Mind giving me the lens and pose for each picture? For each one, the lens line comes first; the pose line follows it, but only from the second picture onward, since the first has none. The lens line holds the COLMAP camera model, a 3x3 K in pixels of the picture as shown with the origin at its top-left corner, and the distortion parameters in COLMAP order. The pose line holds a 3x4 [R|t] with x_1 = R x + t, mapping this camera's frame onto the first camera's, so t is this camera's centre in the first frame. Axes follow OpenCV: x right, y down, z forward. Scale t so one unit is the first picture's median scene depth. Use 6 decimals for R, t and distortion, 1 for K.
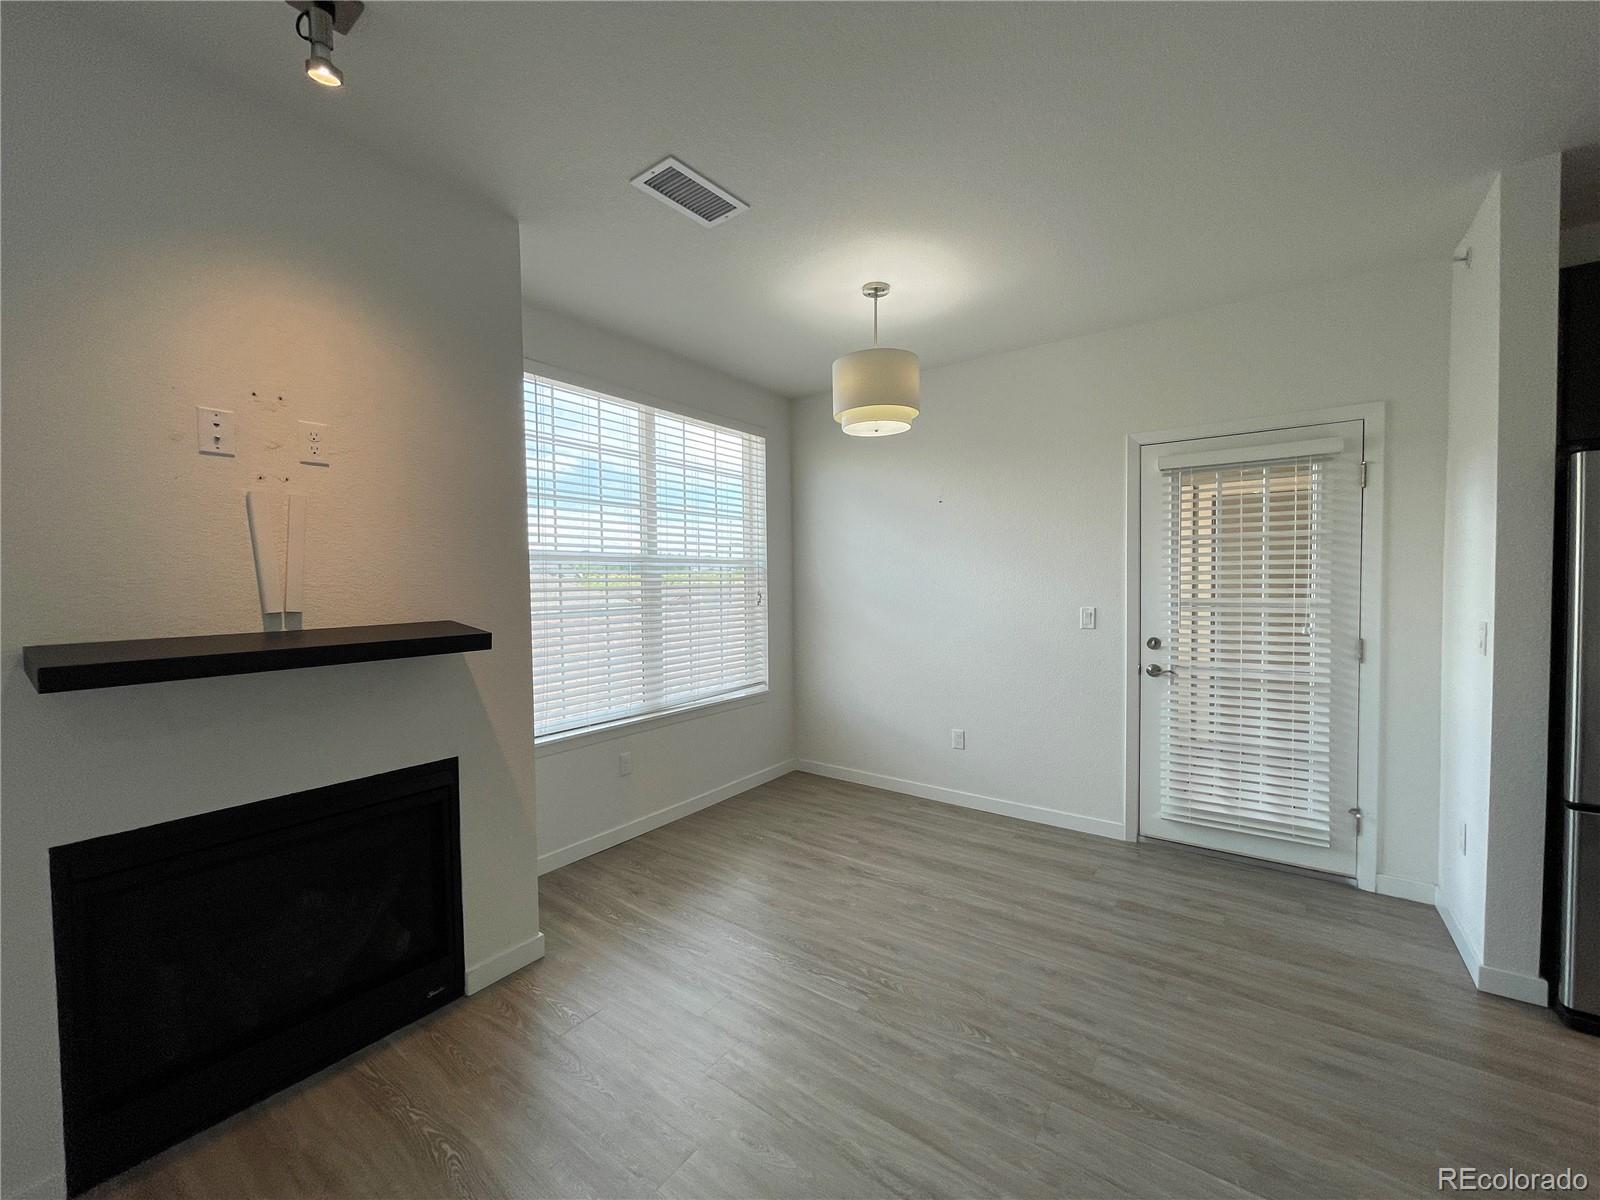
lens RADIAL K [[641.3, 0, 792.1], [0, 641.3, 609.6], [0, 0, 1]] dist [0.000532, -0.001889]
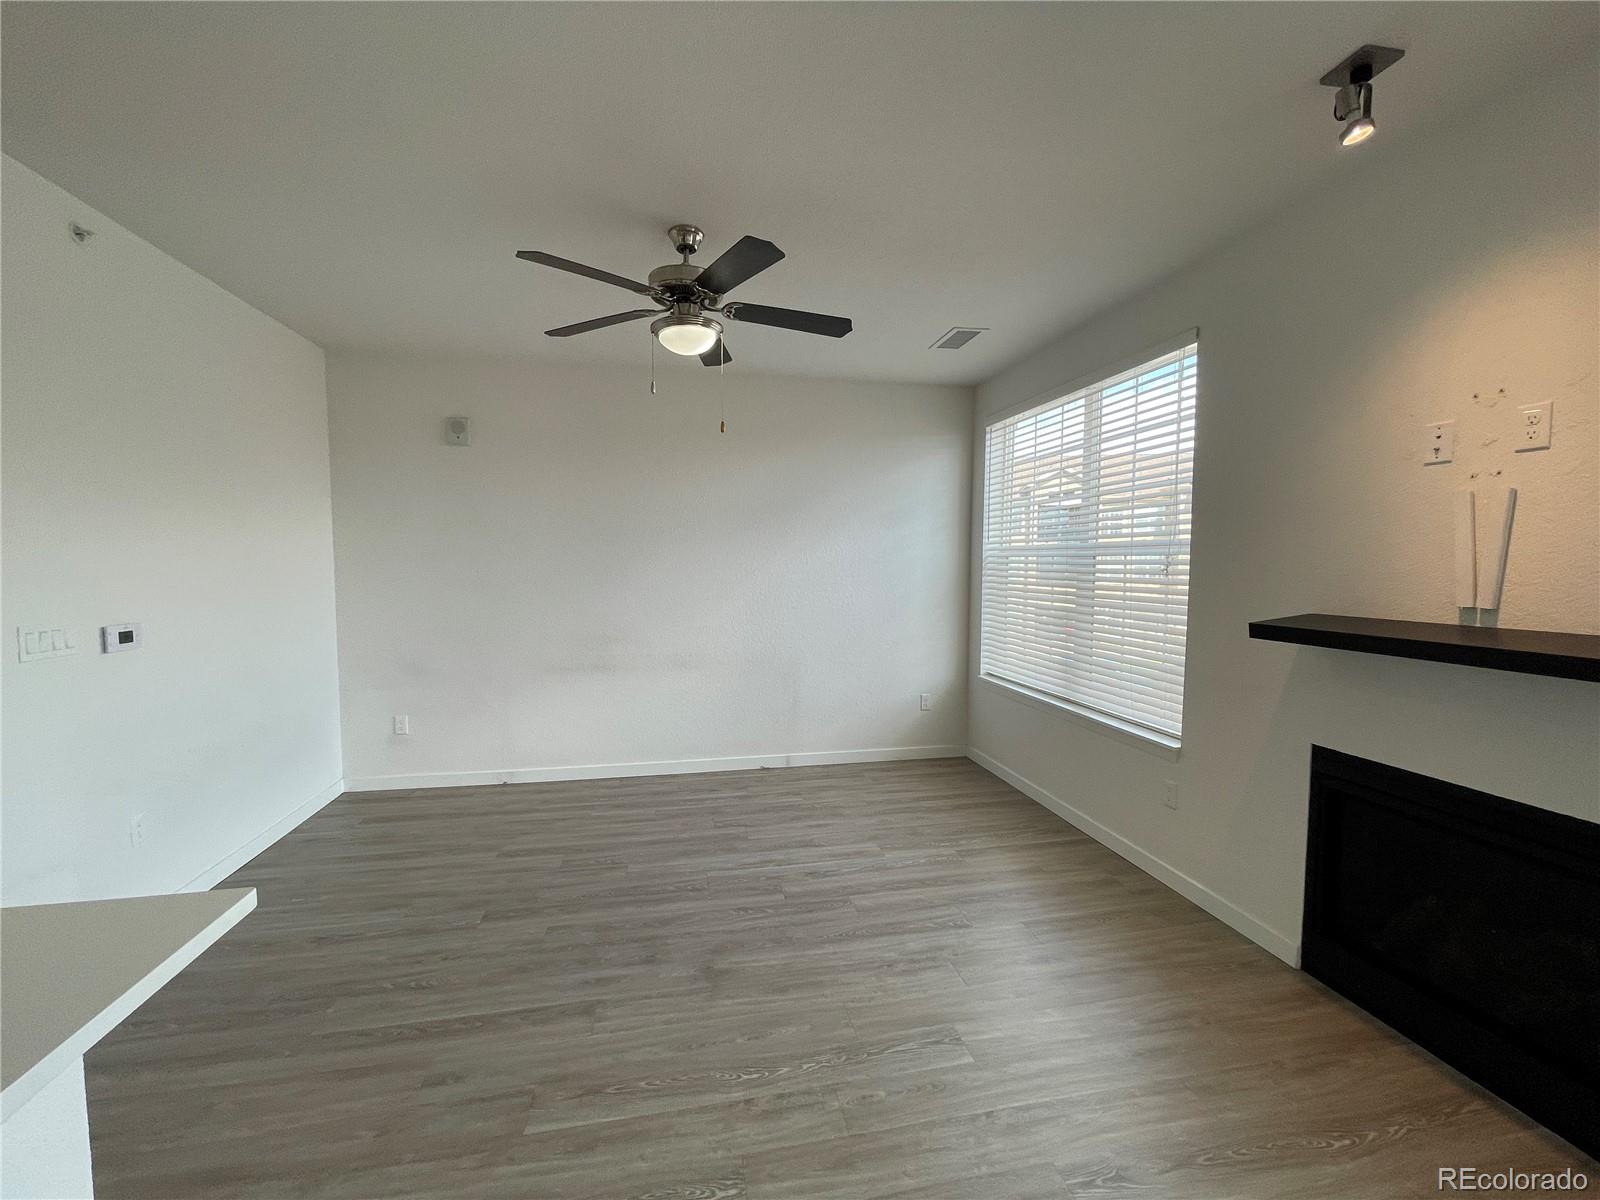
lens RADIAL K [[641.3, 0, 789.0], [0, 641.3, 602.3], [0, 0, 1]] dist [0.000532, -0.001889]
pose [[-0.677370, 0.057348, -0.733404, 0.406658], [-0.027392, 0.994299, 0.103048, -0.047310], [0.735132, 0.089891, -0.671938, 0.532011]]
